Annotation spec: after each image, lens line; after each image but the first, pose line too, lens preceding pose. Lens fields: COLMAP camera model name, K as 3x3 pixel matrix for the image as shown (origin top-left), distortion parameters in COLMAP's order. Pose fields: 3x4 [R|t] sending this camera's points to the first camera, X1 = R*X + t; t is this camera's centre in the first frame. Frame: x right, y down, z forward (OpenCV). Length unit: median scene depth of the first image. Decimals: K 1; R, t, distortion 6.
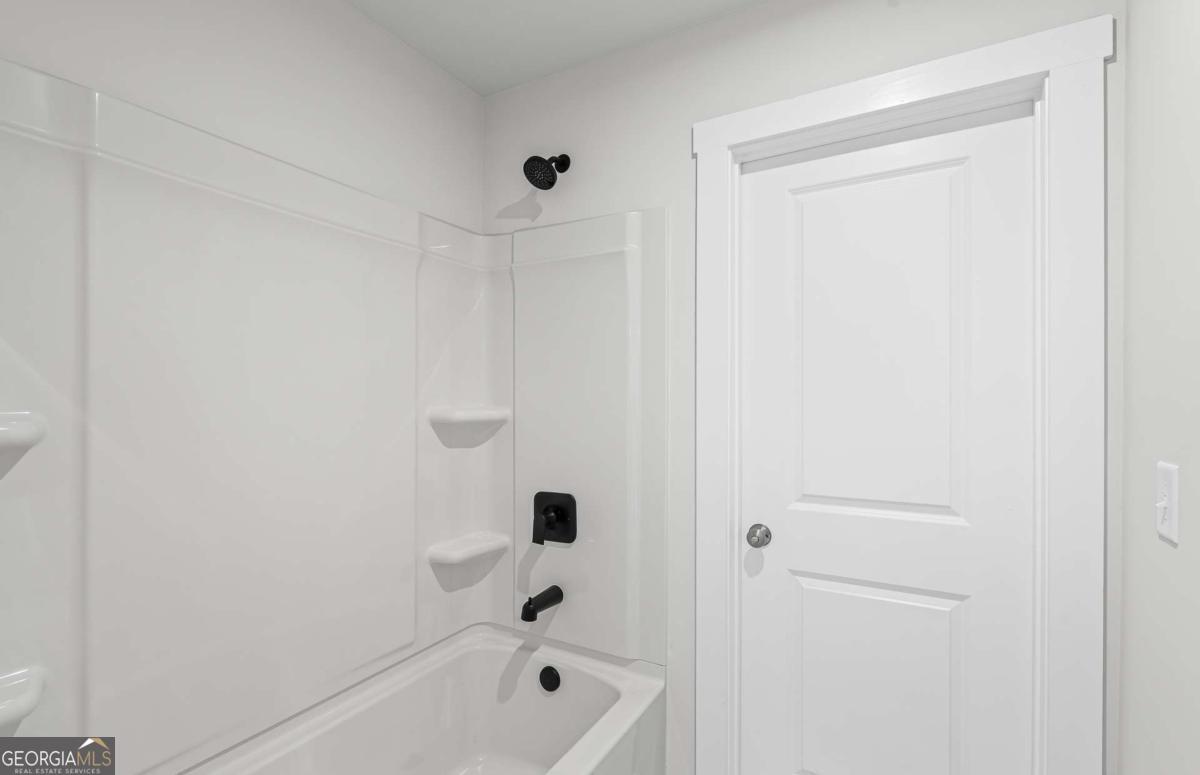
lens RADIAL K [[546.8, 0, 589.7], [0, 546.8, 402.7], [0, 0, 1]] dist [0.002780, 0.003485]
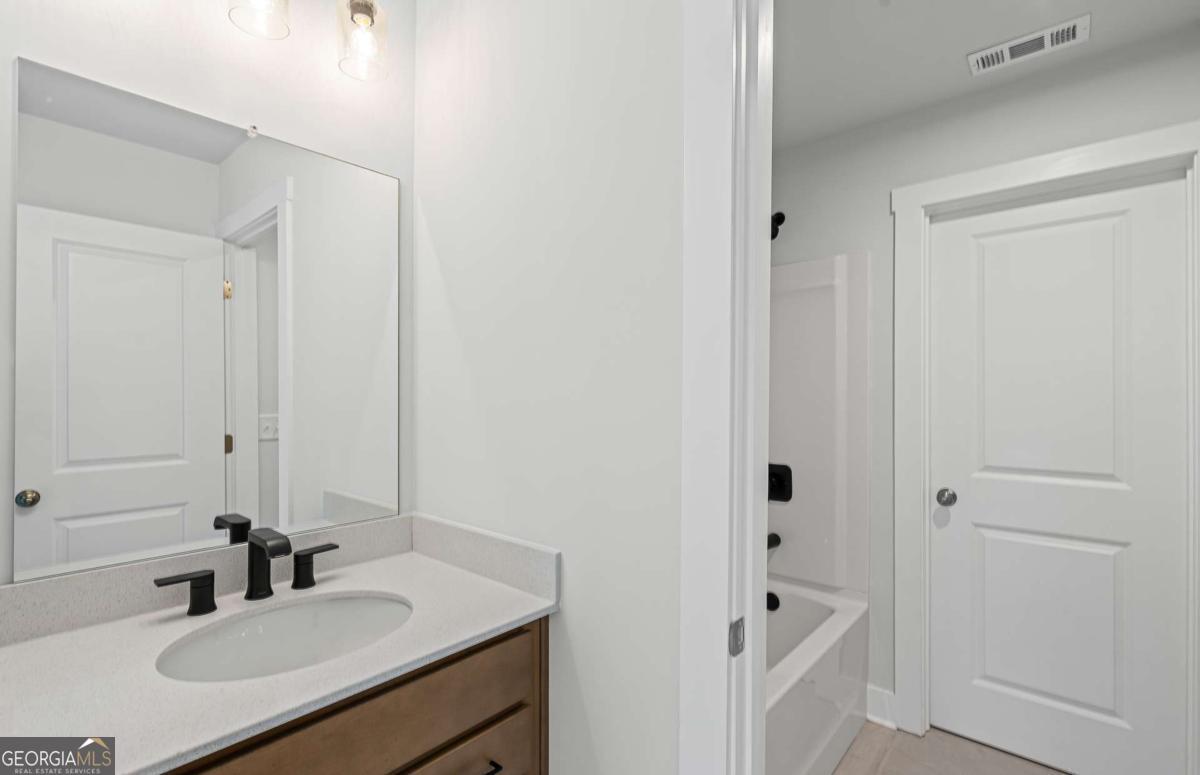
lens RADIAL K [[546.8, 0, 597.1], [0, 546.8, 396.1], [0, 0, 1]] dist [0.002780, 0.003485]
pose [[0.982015, -0.003397, -0.188775, -0.272350], [0.003461, 0.999994, 0.000010, -0.003819], [0.188773, -0.000664, 0.982020, -0.464526]]
